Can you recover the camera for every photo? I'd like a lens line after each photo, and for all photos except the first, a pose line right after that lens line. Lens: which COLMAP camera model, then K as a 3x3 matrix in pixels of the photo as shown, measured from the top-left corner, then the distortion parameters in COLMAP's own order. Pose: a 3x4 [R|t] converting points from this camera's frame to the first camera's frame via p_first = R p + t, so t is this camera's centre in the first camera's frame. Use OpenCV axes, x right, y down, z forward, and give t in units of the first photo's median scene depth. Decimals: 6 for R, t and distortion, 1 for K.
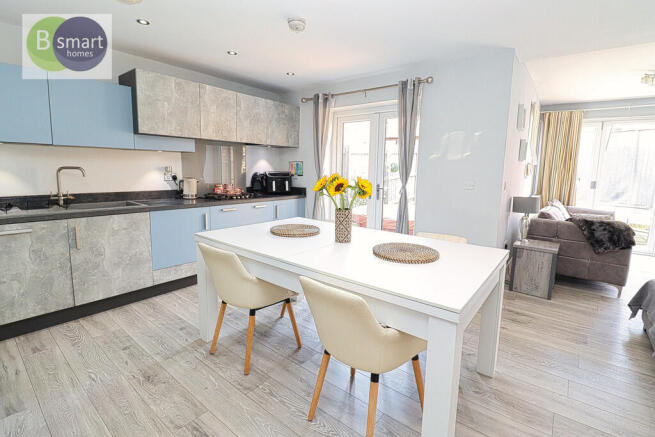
lens RADIAL K [[303.5, 0, 330.1], [0, 303.5, 210.6], [0, 0, 1]] dist [0.010371, -0.019154]
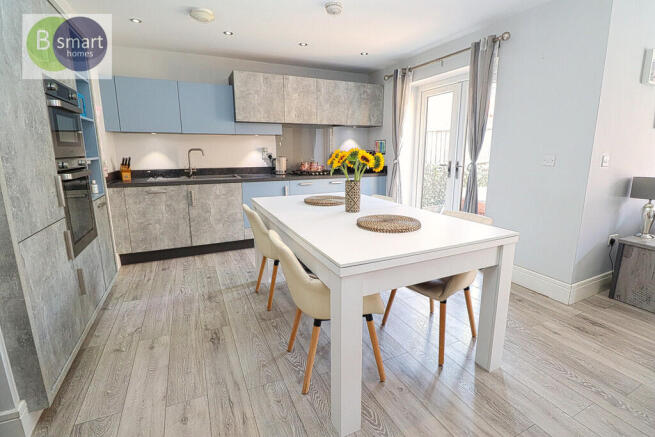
lens RADIAL K [[303.5, 0, 330.1], [0, 303.5, 210.6], [0, 0, 1]] dist [0.010371, -0.019154]
pose [[0.894191, 0.065294, -0.442899, 0.280983], [-0.040238, 0.997025, 0.065747, 0.019692], [0.445874, -0.040969, 0.894158, 0.002897]]
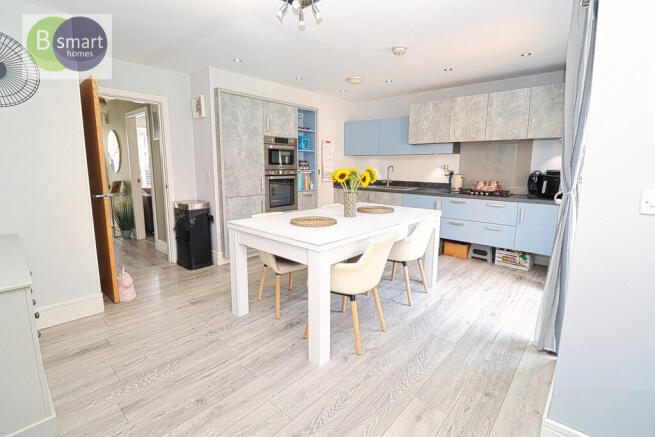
lens RADIAL K [[303.5, 0, 330.1], [0, 303.5, 210.6], [0, 0, 1]] dist [0.010371, -0.019154]
pose [[-0.060706, 0.131566, -0.989447, 0.876710], [-0.143131, 0.979883, 0.139076, -0.065282], [0.987840, 0.150063, -0.040653, 0.605982]]
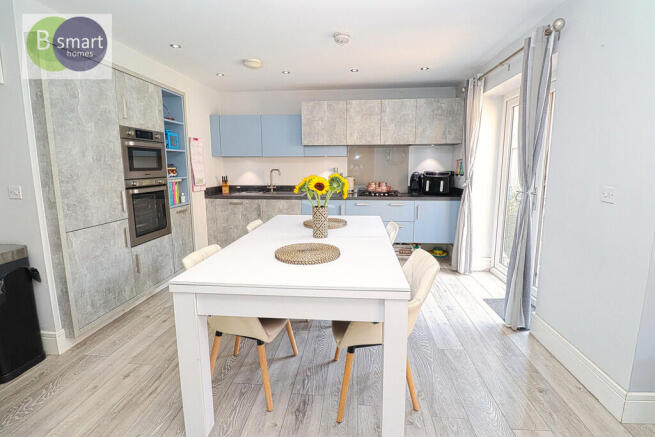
lens RADIAL K [[303.5, 0, 330.1], [0, 303.5, 210.6], [0, 0, 1]] dist [0.010371, -0.019154]
pose [[0.549782, 0.102697, -0.828971, 0.589974], [-0.099488, 0.993400, 0.057086, -0.035210], [0.829362, 0.051087, 0.556370, 0.268533]]
